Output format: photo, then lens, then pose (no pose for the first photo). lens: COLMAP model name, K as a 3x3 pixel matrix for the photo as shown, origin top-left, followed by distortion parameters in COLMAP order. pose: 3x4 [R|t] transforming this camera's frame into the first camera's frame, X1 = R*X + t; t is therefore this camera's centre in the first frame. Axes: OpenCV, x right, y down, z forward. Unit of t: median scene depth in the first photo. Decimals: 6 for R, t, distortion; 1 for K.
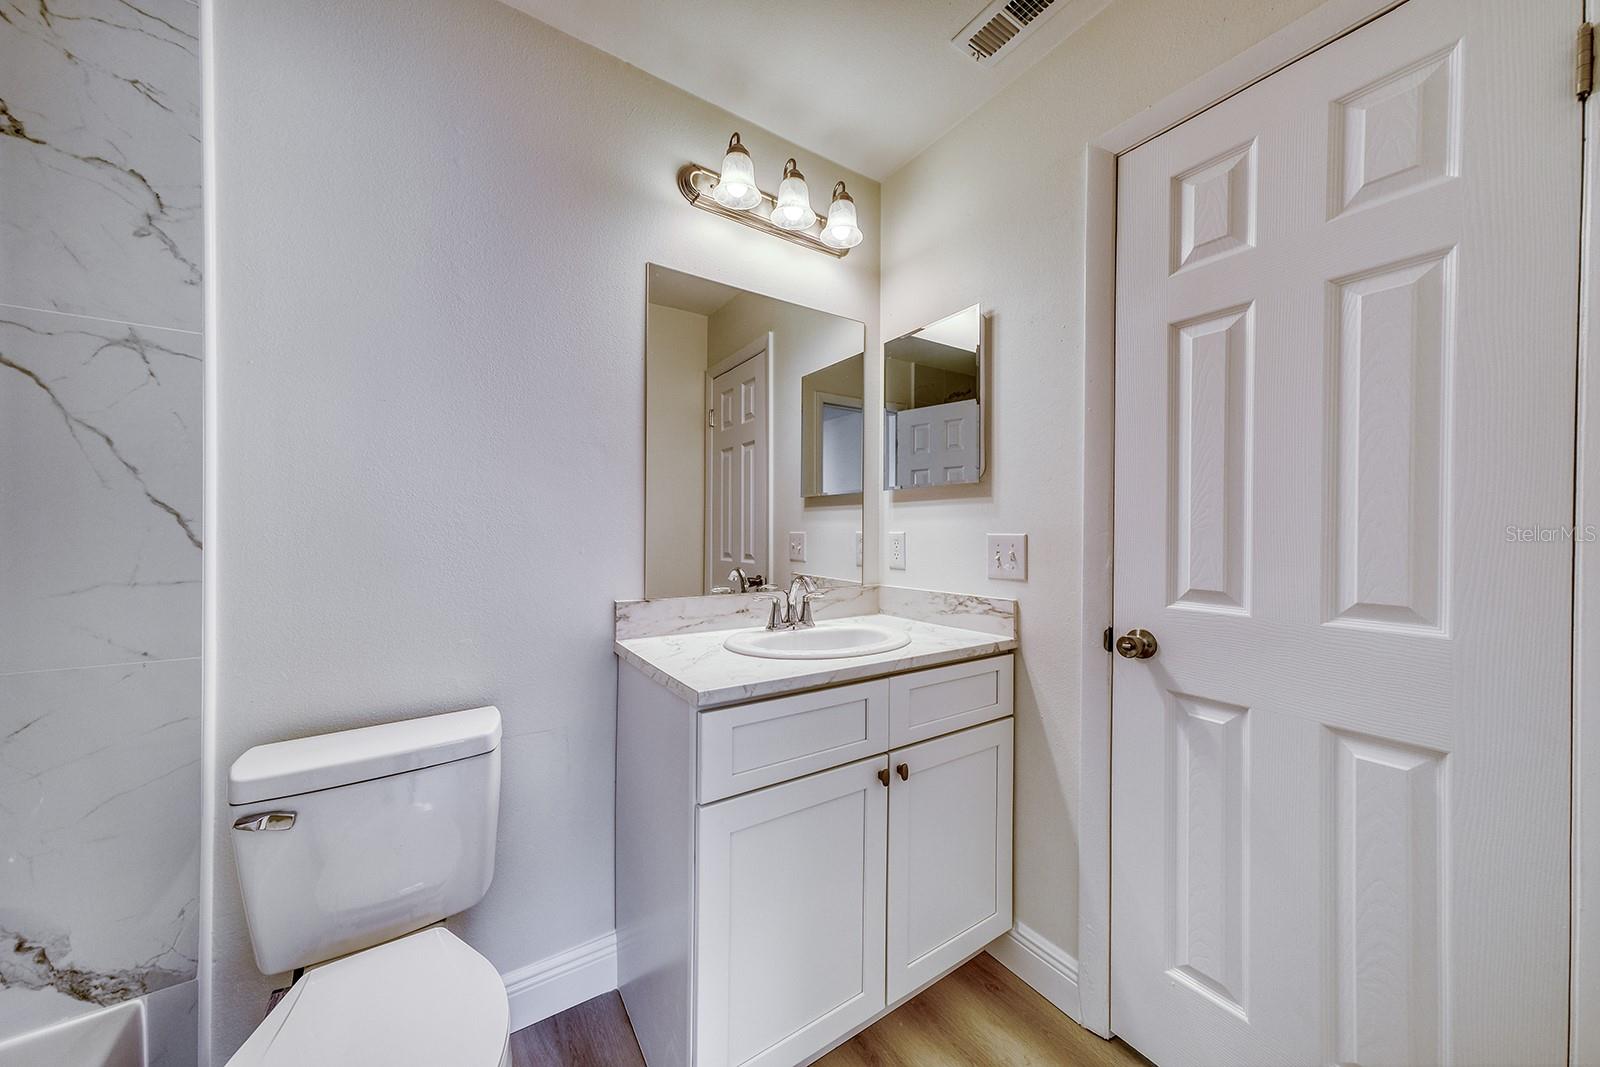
lens RADIAL K [[542.3, 0, 769.2], [0, 542.3, 541.5], [0, 0, 1]] dist [-0.000932, -0.000144]
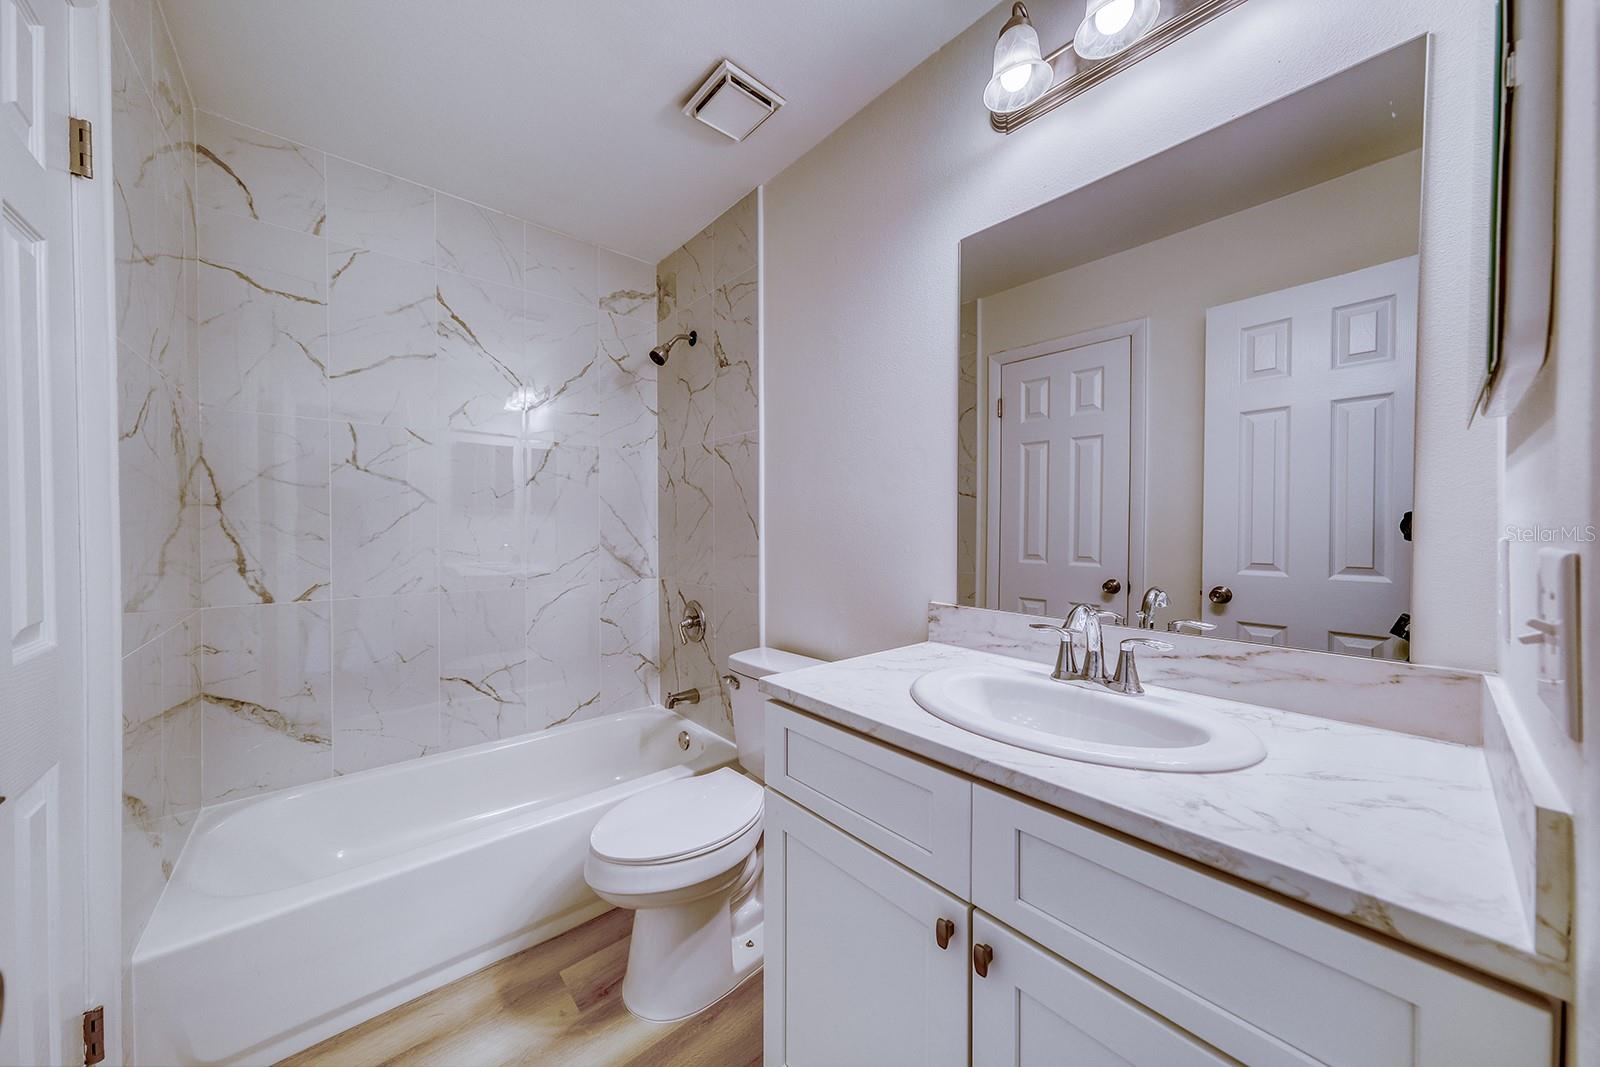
lens RADIAL K [[542.3, 0, 800.8], [0, 542.3, 530.9], [0, 0, 1]] dist [-0.000932, -0.000144]
pose [[0.153783, 0.006564, -0.988083, 0.671653], [-0.013843, 0.999894, 0.004488, -0.020452], [0.988008, 0.012988, 0.153857, 0.621669]]
